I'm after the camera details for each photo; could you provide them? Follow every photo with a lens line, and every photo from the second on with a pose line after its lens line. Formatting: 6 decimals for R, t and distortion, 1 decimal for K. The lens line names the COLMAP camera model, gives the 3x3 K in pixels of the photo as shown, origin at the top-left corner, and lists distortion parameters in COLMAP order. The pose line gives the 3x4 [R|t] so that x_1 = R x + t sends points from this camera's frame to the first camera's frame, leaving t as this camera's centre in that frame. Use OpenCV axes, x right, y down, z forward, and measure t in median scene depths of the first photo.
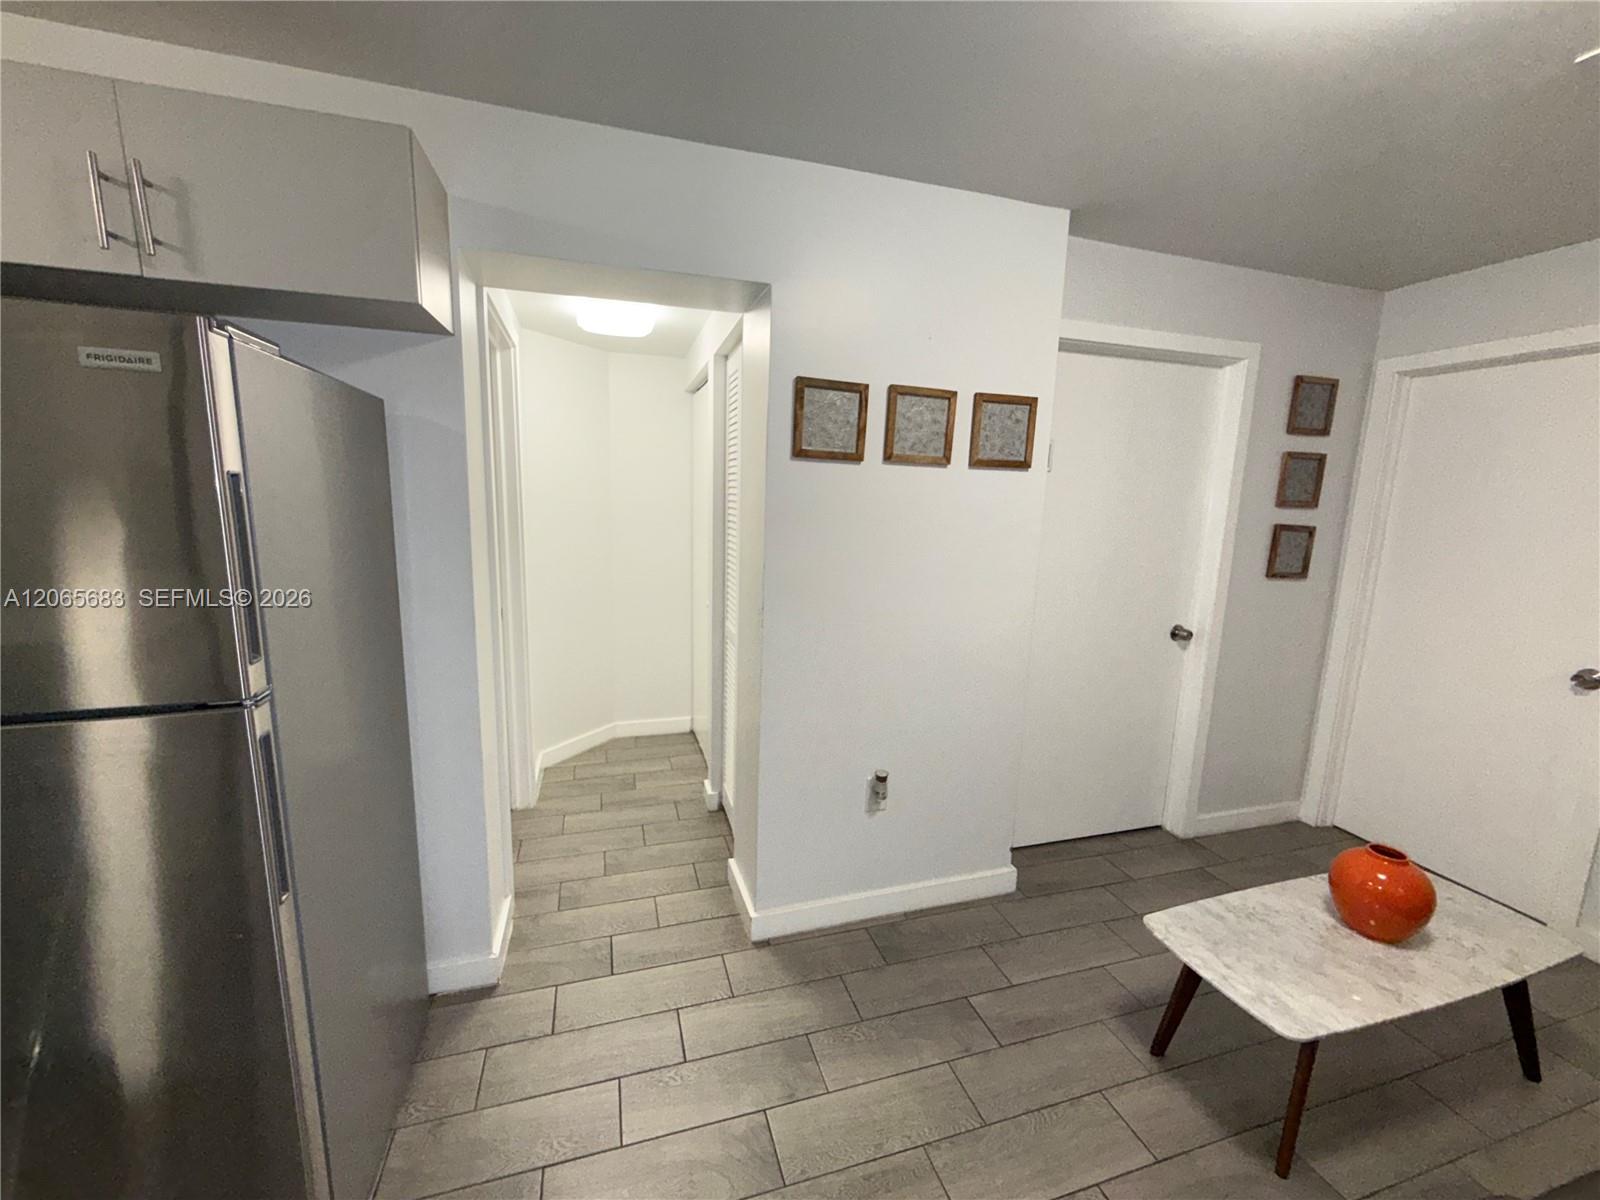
lens RADIAL K [[637.7, 0, 797.7], [0, 637.7, 600.9], [0, 0, 1]] dist [-0.001580, 0.000504]
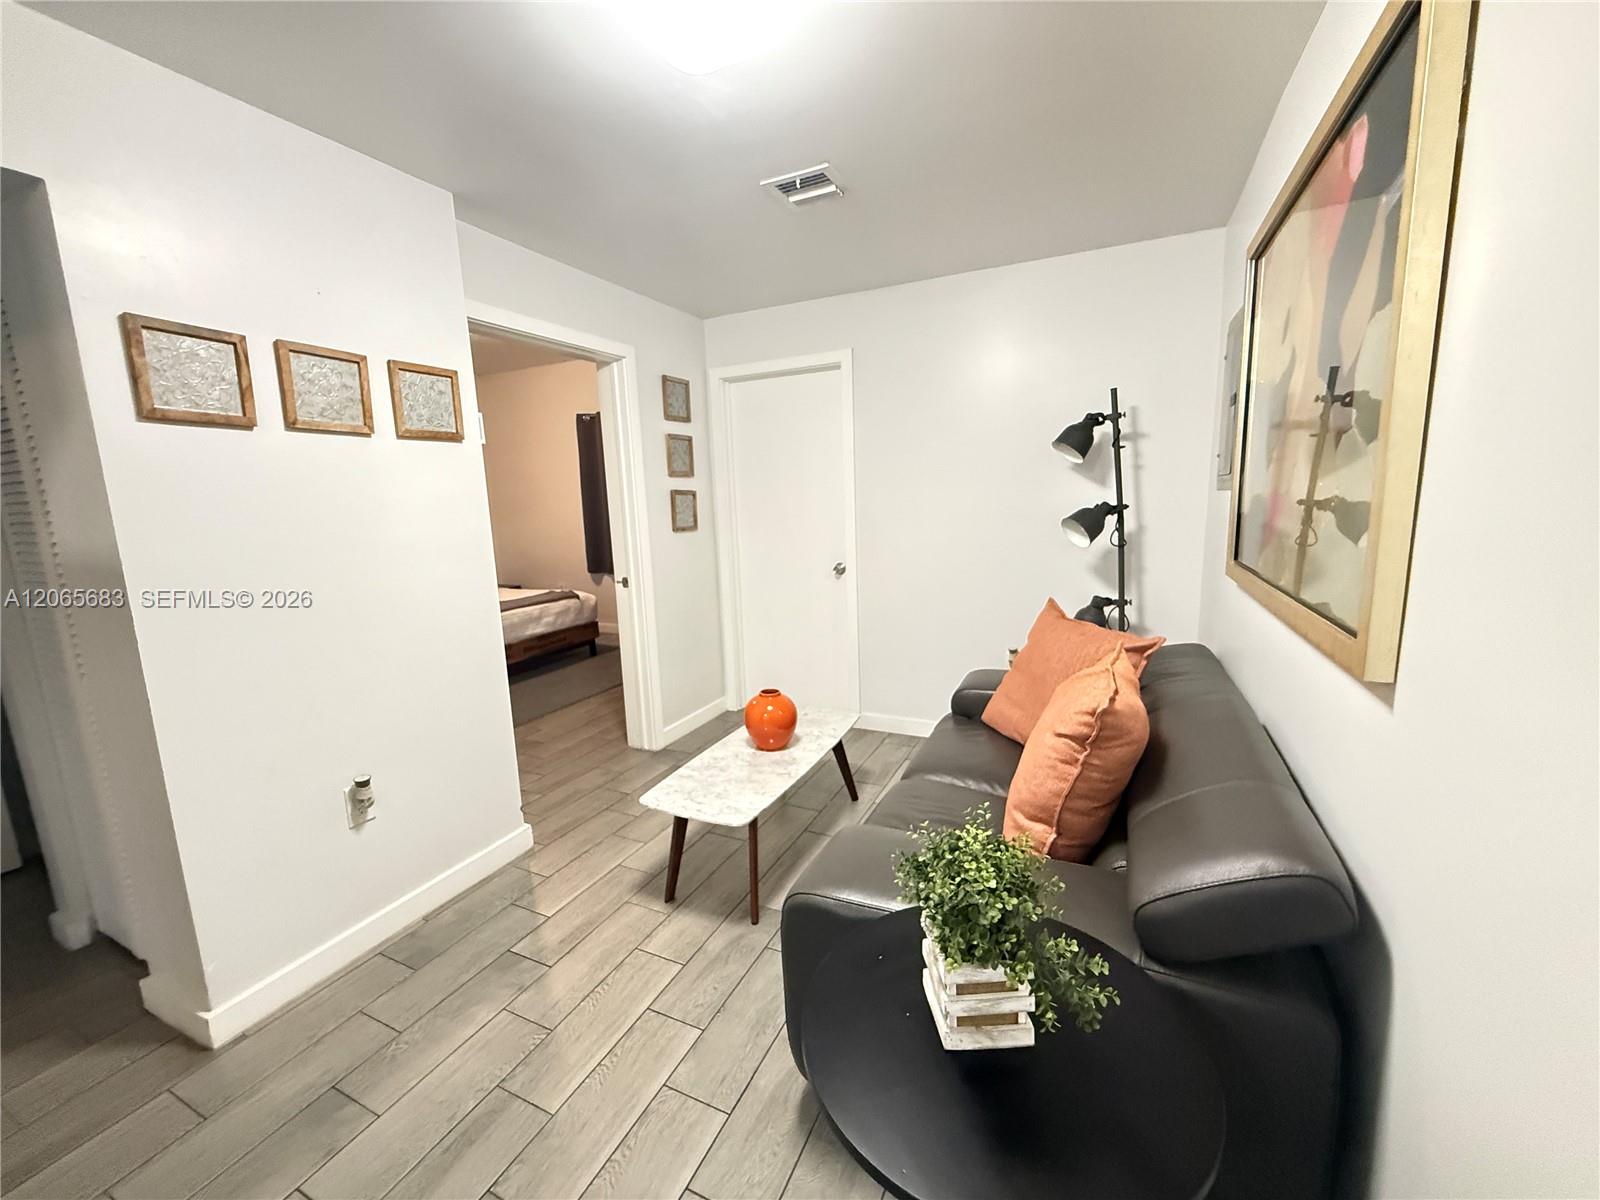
lens RADIAL K [[637.7, 0, 796.6], [0, 637.7, 600.5], [0, 0, 1]] dist [-0.001580, 0.000504]
pose [[0.676981, -0.171911, 0.715642, -0.059251], [0.175275, 0.982021, 0.070094, 0.076821], [-0.714826, 0.077982, 0.694941, -0.089916]]
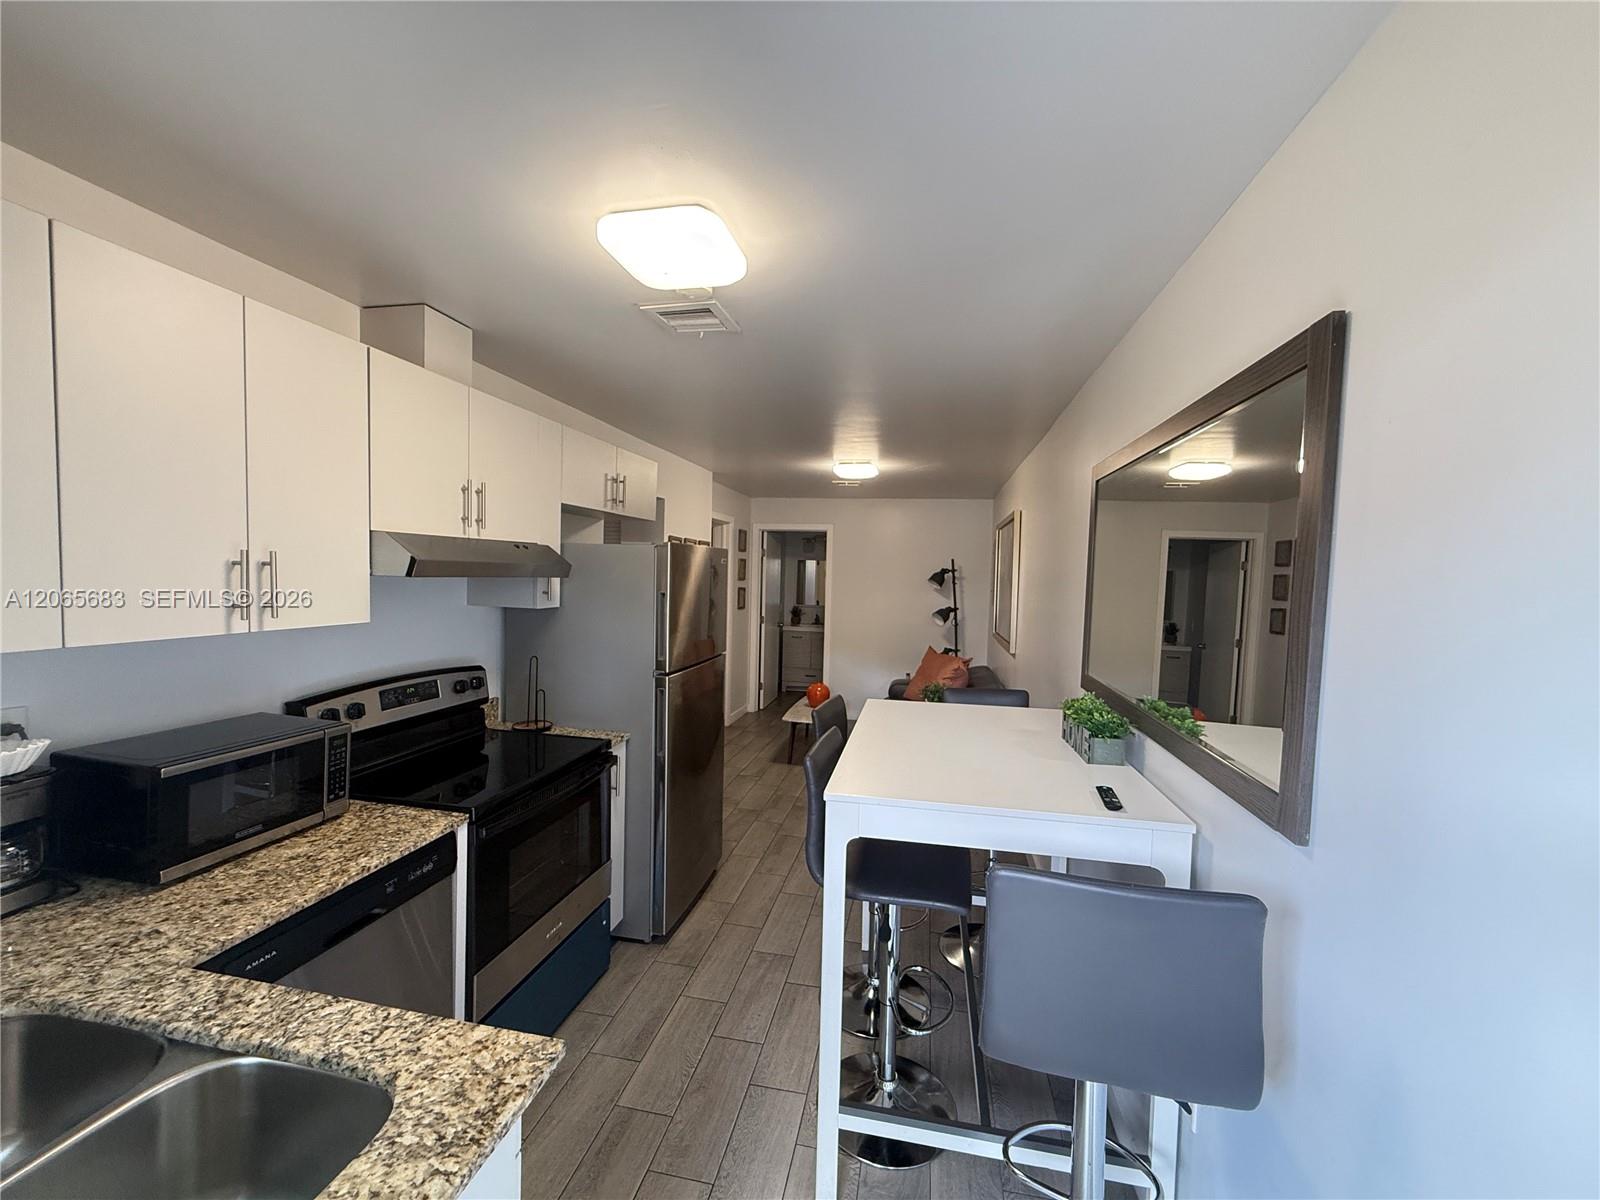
lens RADIAL K [[637.7, 0, 793.3], [0, 637.7, 599.3], [0, 0, 1]] dist [-0.001580, 0.000504]
pose [[0.487858, -0.055497, 0.871157, -1.834542], [0.132420, 0.991133, -0.011016, -0.028008], [-0.862821, 0.120733, 0.490881, -0.544987]]
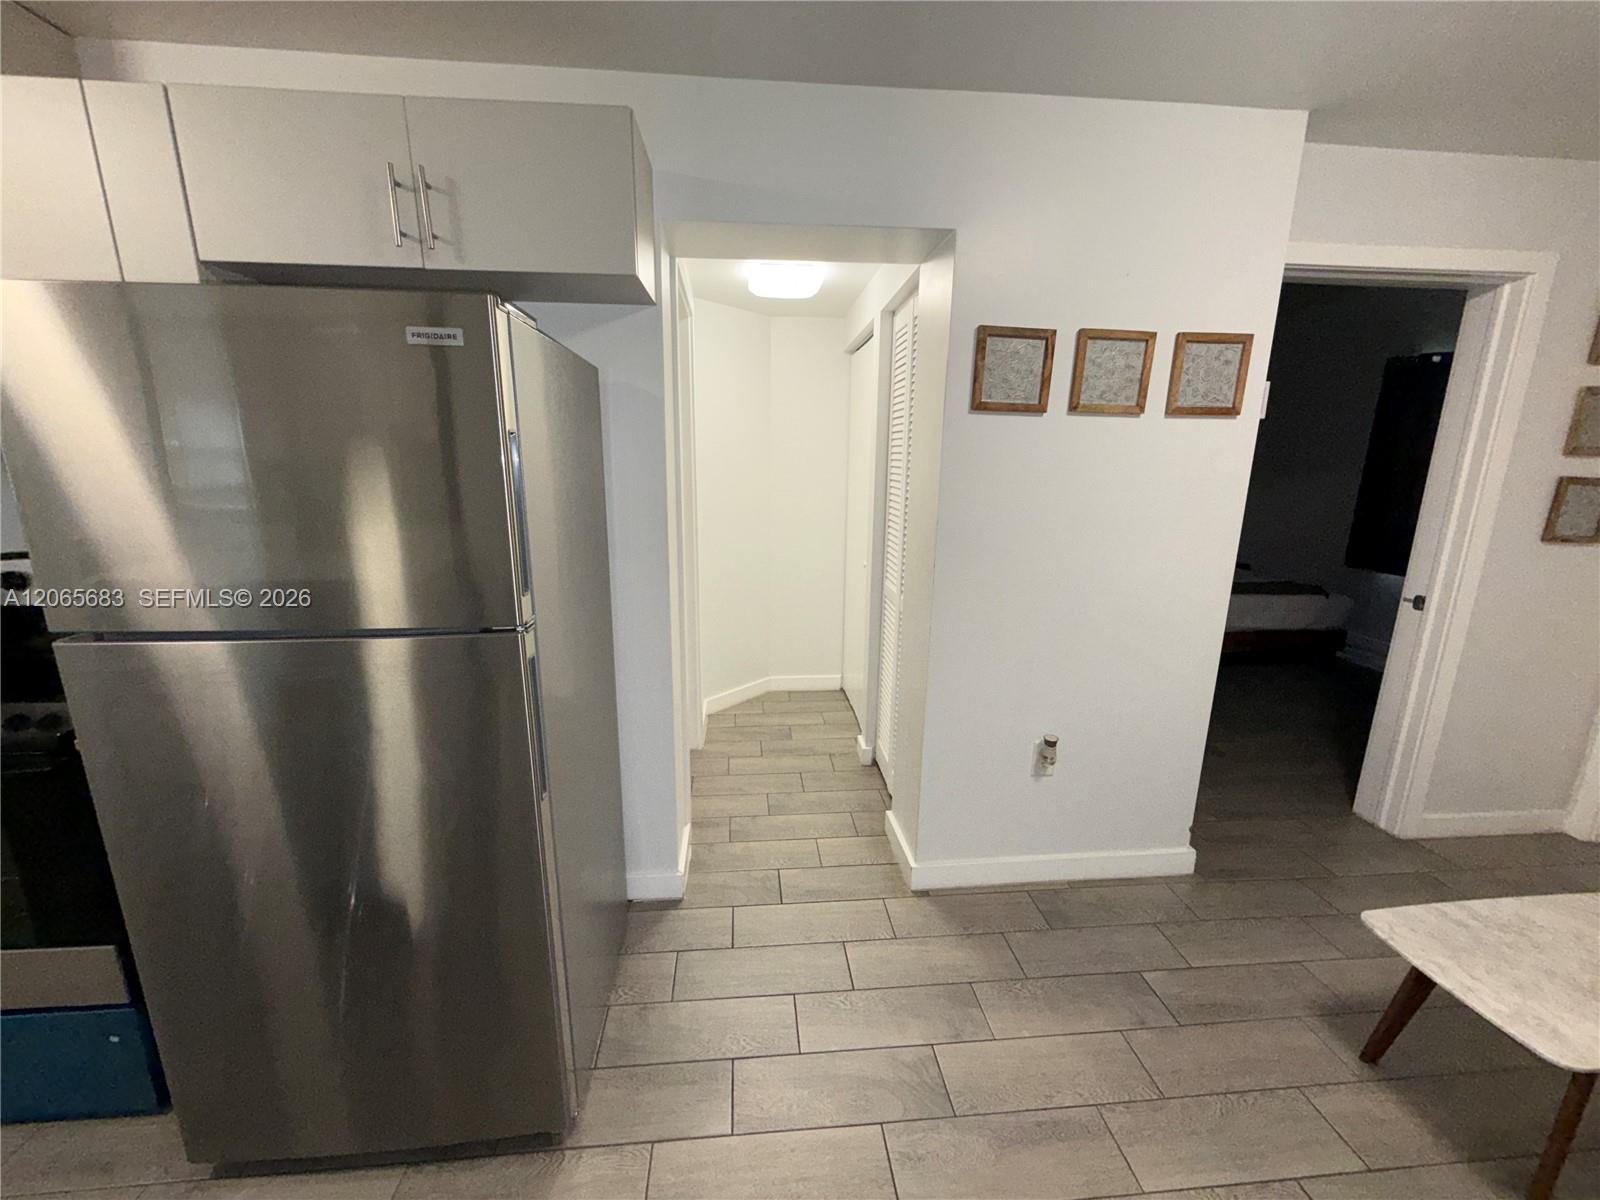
lens RADIAL K [[637.7, 0, 797.6], [0, 637.7, 600.6], [0, 0, 1]] dist [-0.001580, 0.000504]
pose [[0.978278, 0.027604, -0.205450, -0.058902], [-0.016959, 0.998429, 0.053394, 0.017502], [0.206601, -0.048750, 0.977210, -0.022898]]
